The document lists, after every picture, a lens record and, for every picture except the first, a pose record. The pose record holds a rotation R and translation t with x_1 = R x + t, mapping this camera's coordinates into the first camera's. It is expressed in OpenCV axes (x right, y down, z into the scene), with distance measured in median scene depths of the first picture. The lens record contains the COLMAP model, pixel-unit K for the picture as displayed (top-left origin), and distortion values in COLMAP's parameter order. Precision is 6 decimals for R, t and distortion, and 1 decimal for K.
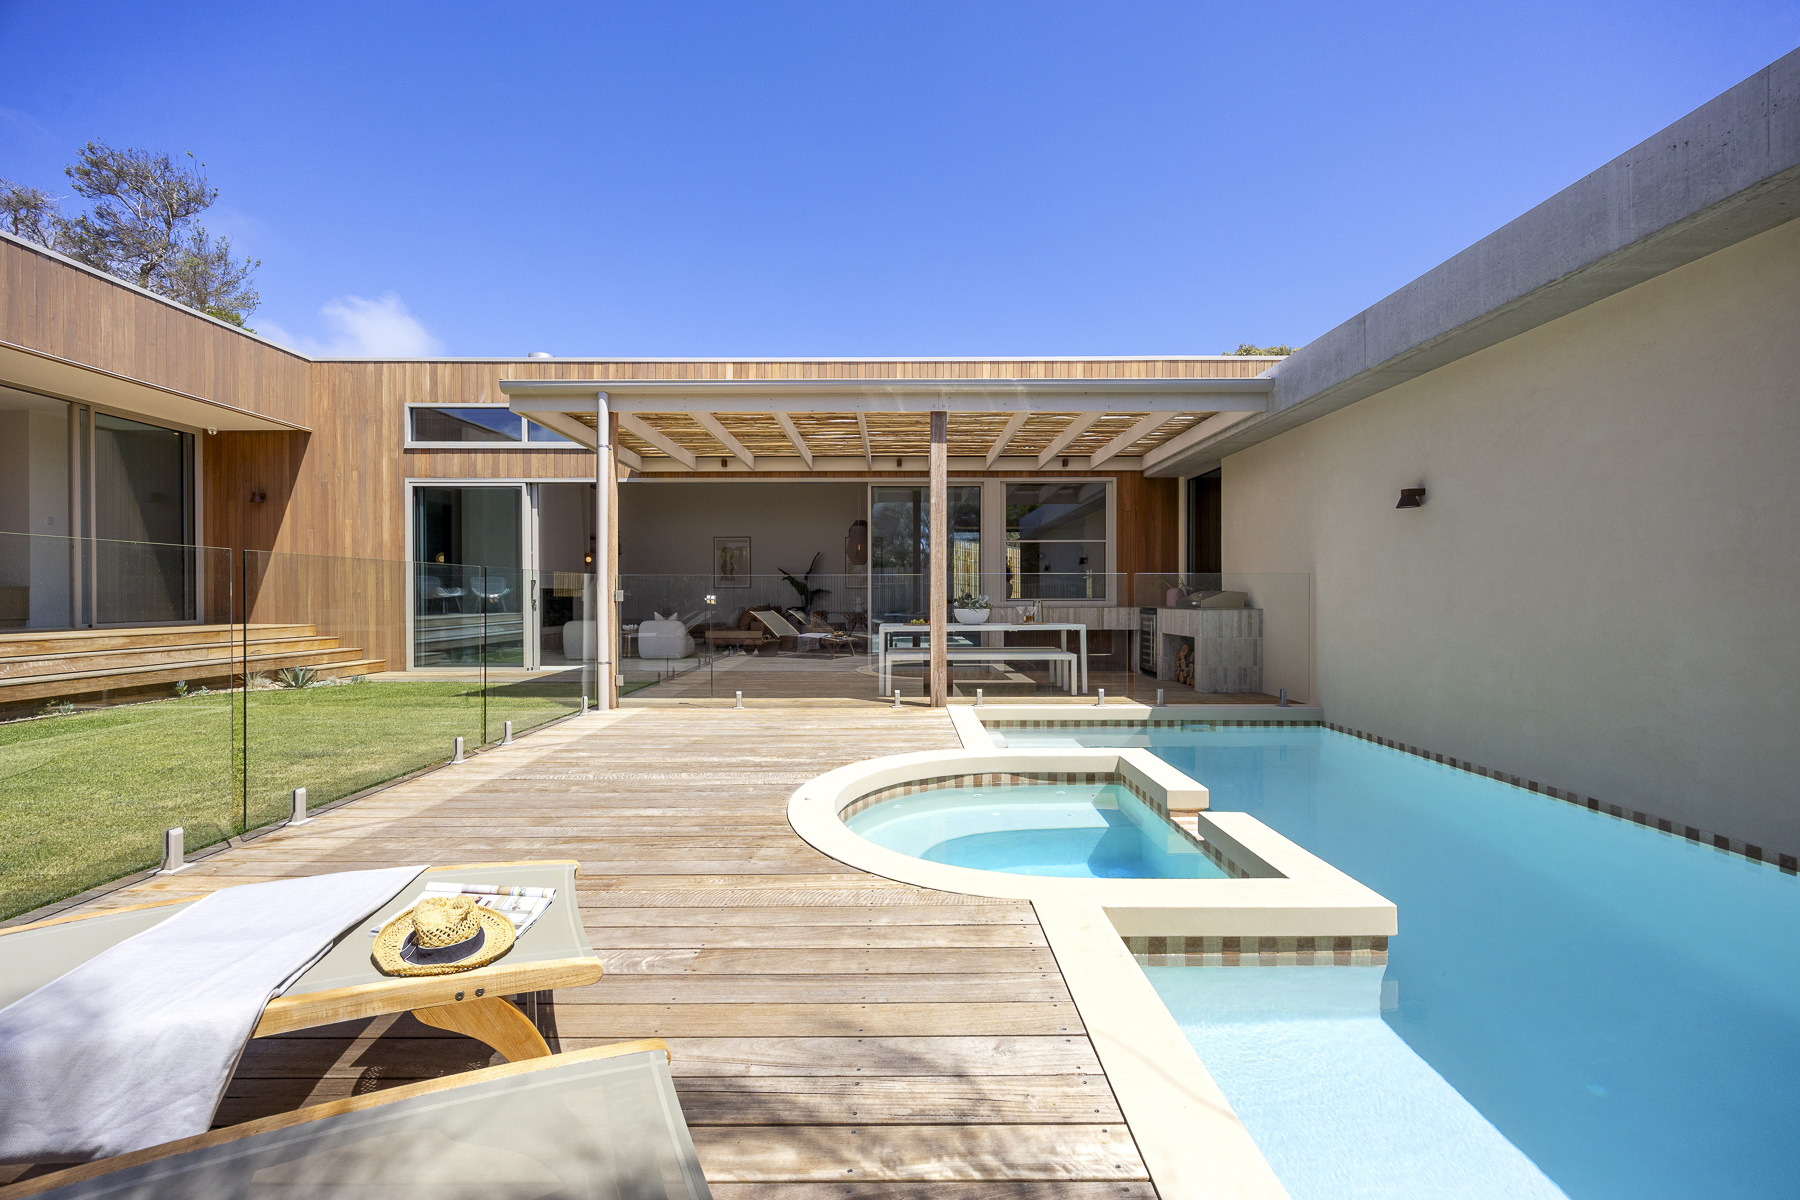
lens RADIAL K [[679.9, 0, 901.2], [0, 679.9, 600.3], [0, 0, 1]] dist [-0.009757, -0.000372]
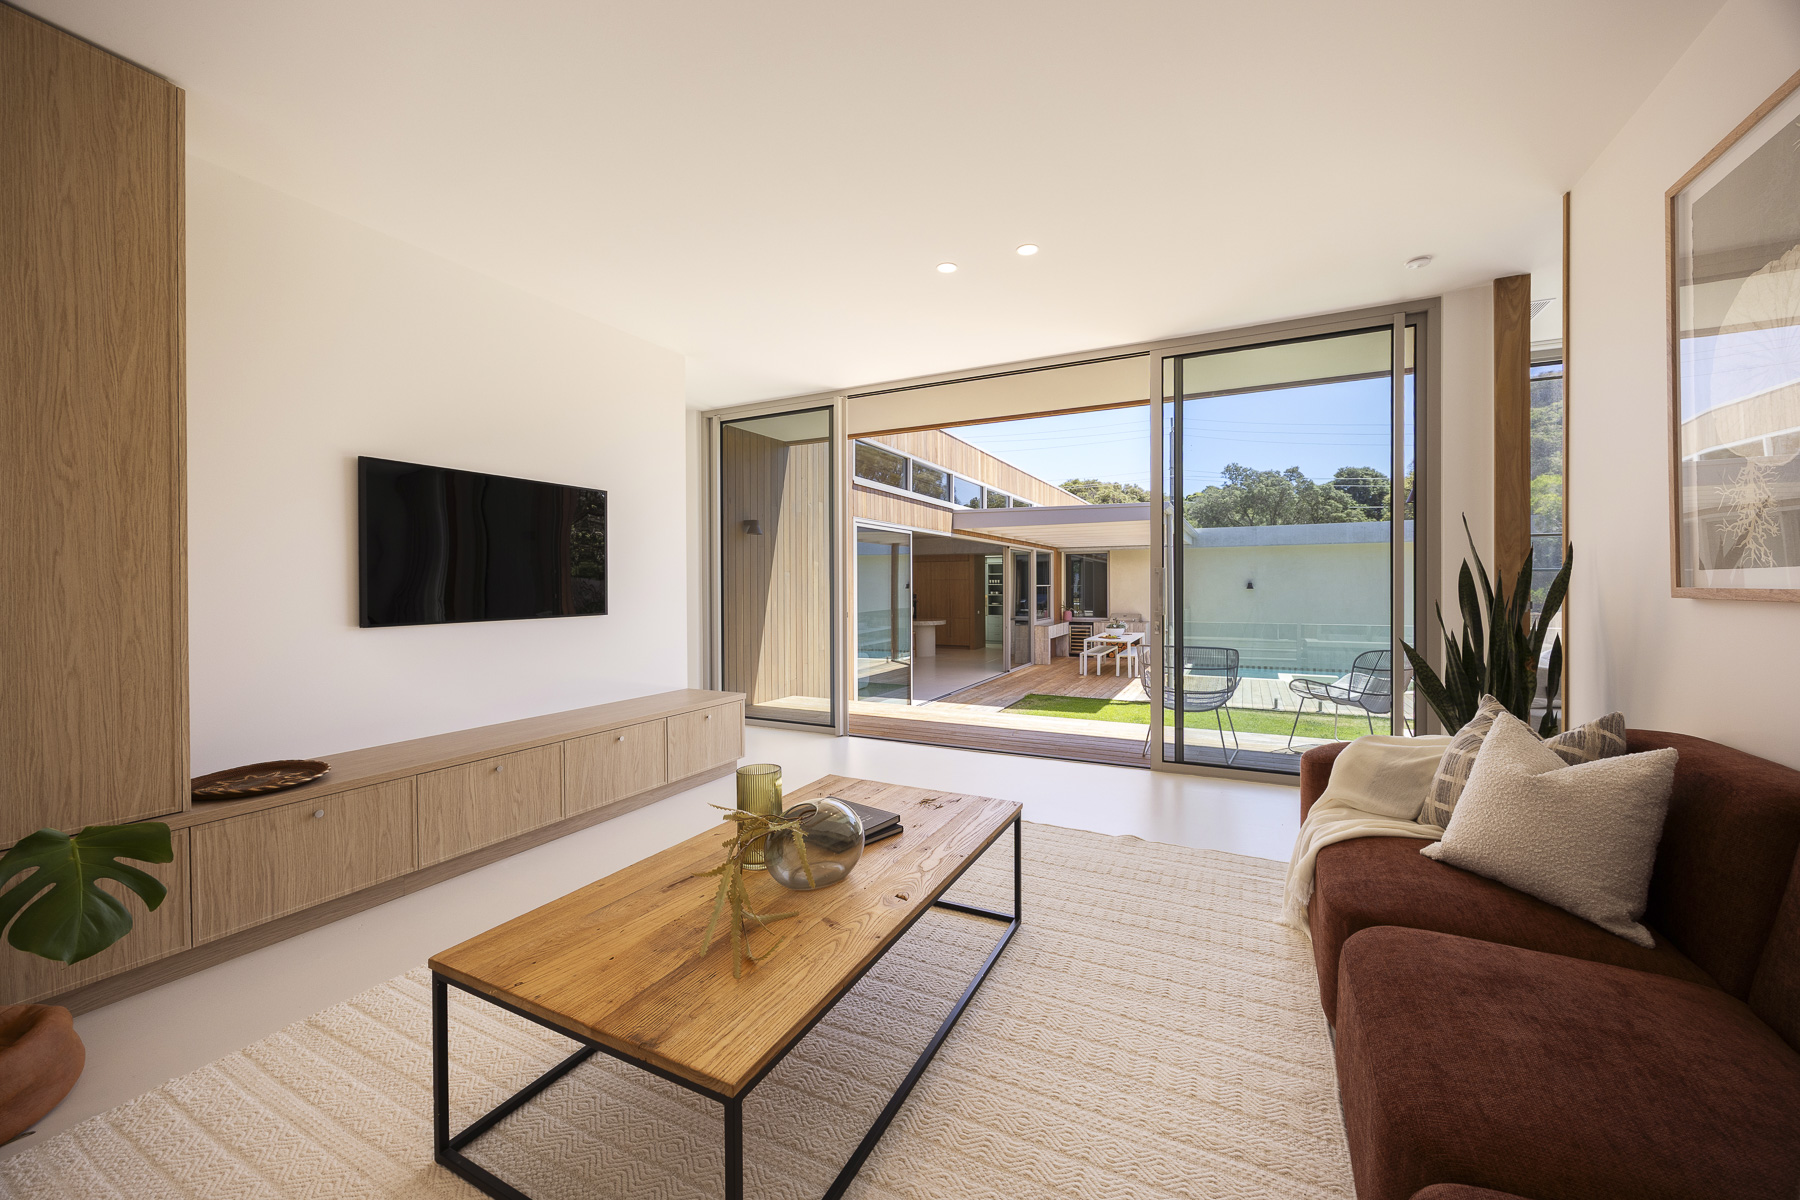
lens RADIAL K [[679.9, 0, 899.7], [0, 679.9, 592.0], [0, 0, 1]] dist [-0.009757, -0.000372]
pose [[0.453786, -0.007650, 0.891078, -1.521820], [0.013892, 0.999902, 0.001510, -0.077425], [-0.891003, 0.011694, 0.453848, 0.530339]]
